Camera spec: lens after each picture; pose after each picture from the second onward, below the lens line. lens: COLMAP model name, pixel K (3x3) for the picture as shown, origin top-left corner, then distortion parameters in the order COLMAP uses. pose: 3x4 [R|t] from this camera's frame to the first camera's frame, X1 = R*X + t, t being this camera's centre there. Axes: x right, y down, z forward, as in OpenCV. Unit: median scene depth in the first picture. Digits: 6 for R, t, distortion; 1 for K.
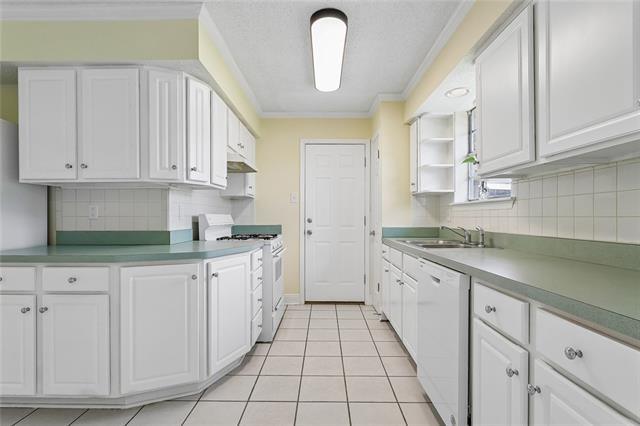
lens RADIAL K [[311.8, 0, 319.4], [0, 311.8, 214.4], [0, 0, 1]] dist [-0.000382, -0.000876]
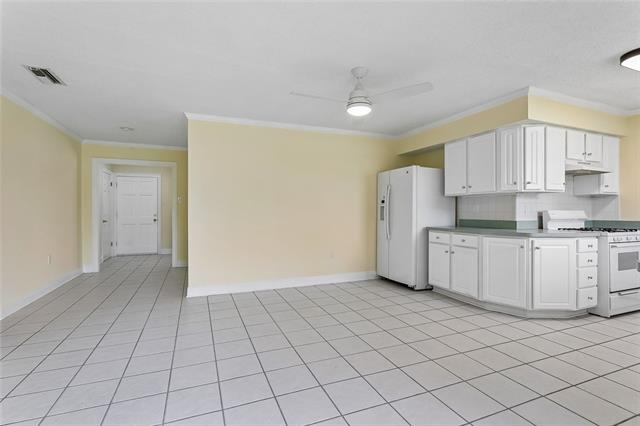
lens RADIAL K [[311.8, 0, 319.4], [0, 311.8, 214.4], [0, 0, 1]] dist [-0.000382, -0.000876]
pose [[0.408496, 0.012813, -0.912670, 0.616704], [0.002356, 0.999883, 0.015092, -0.008532], [0.912757, -0.008315, 0.408418, -0.636878]]
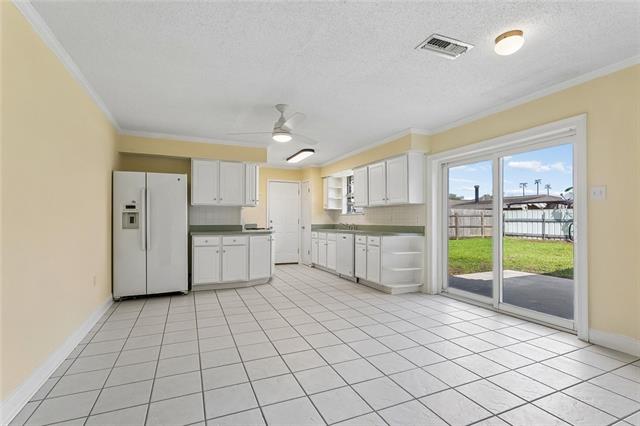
lens RADIAL K [[311.8, 0, 319.4], [0, 311.8, 214.4], [0, 0, 1]] dist [-0.000382, -0.000876]
pose [[0.909337, 0.011156, 0.415910, -0.987863], [-0.006795, 0.999905, -0.011964, -0.004126], [-0.416005, 0.008053, 0.909327, -1.521711]]
